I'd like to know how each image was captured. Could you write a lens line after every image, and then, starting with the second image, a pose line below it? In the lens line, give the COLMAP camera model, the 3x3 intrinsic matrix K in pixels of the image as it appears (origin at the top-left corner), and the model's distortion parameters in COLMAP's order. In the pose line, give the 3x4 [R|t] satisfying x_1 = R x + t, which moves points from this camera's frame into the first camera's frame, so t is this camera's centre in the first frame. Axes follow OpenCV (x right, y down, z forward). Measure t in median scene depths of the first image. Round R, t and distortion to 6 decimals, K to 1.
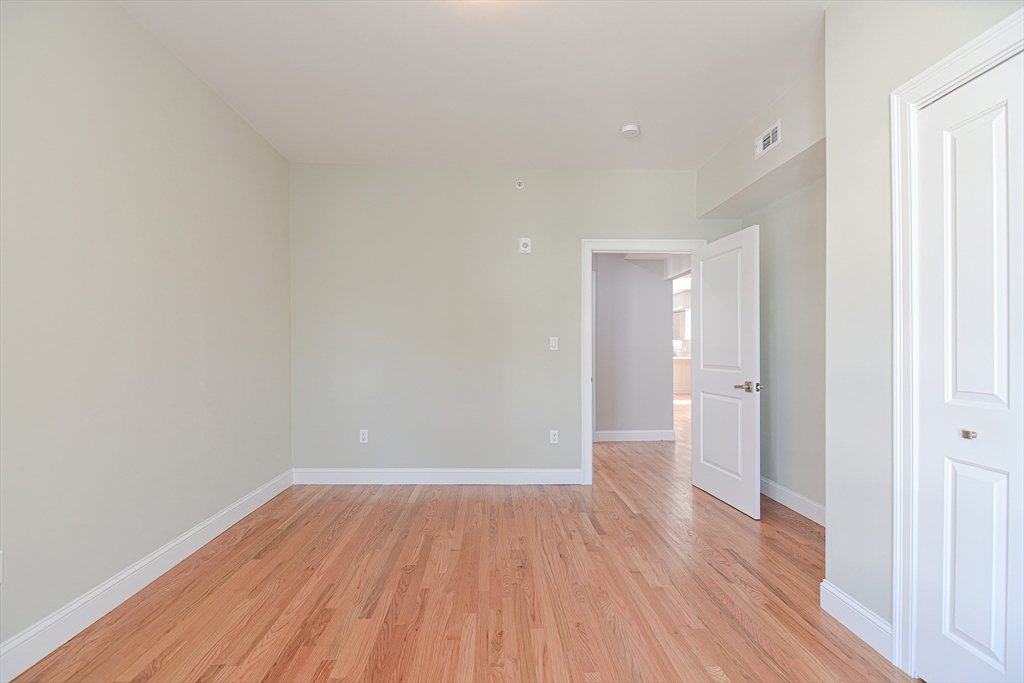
lens RADIAL K [[484.8, 0, 514.3], [0, 484.8, 343.6], [0, 0, 1]] dist [-0.000224, -0.010047]
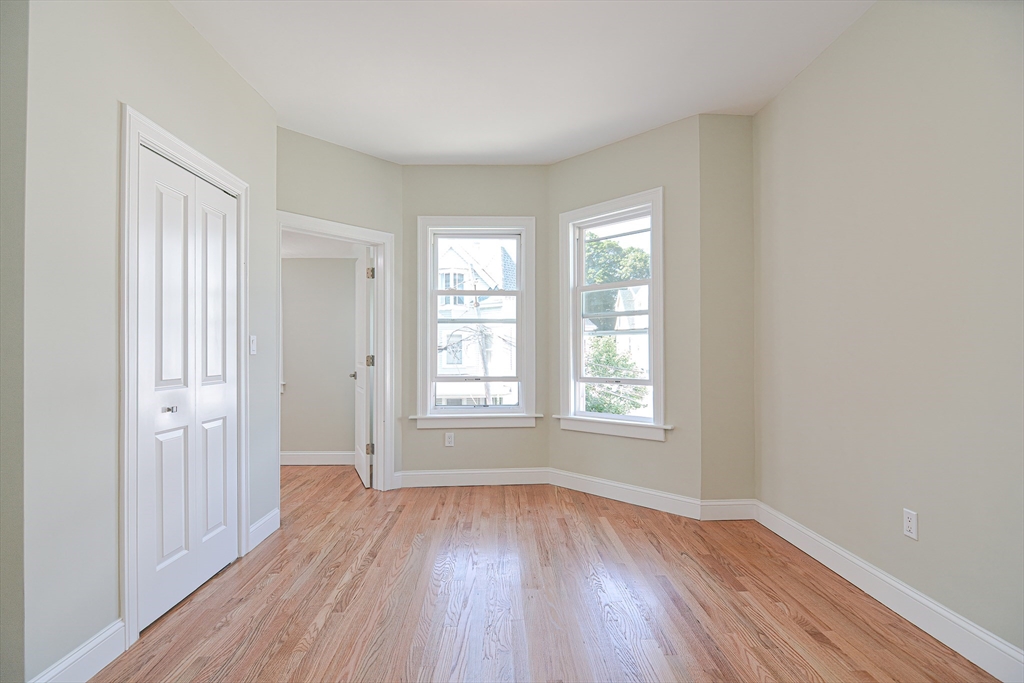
lens RADIAL K [[486.0, 0, 510.2], [0, 486.0, 347.8], [0, 0, 1]] dist [0.000786, -0.011372]
pose [[-0.999617, 0.004001, 0.027397, -0.058572], [0.003580, 0.999875, -0.015417, 0.021840], [-0.027455, -0.015313, -0.999506, 1.538867]]
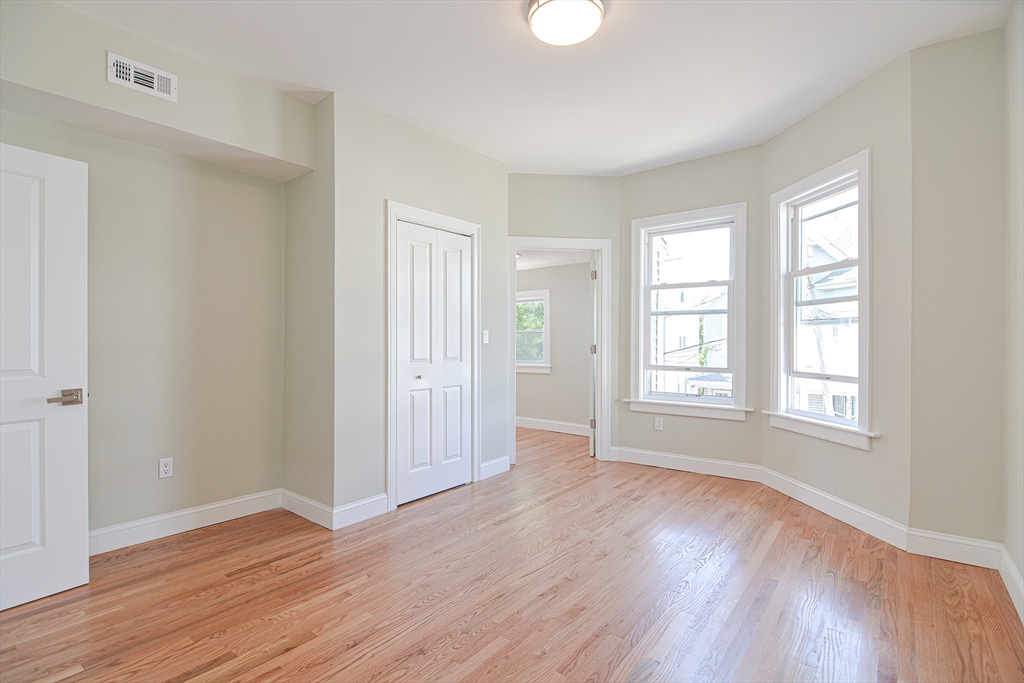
lens RADIAL K [[484.8, 0, 514.3], [0, 484.8, 343.6], [0, 0, 1]] dist [-0.000224, -0.010047]
pose [[-0.754561, -0.005968, 0.656203, -0.593467], [-0.006534, 0.999977, 0.001581, 0.014461], [-0.656198, -0.003095, -0.754583, 1.576347]]
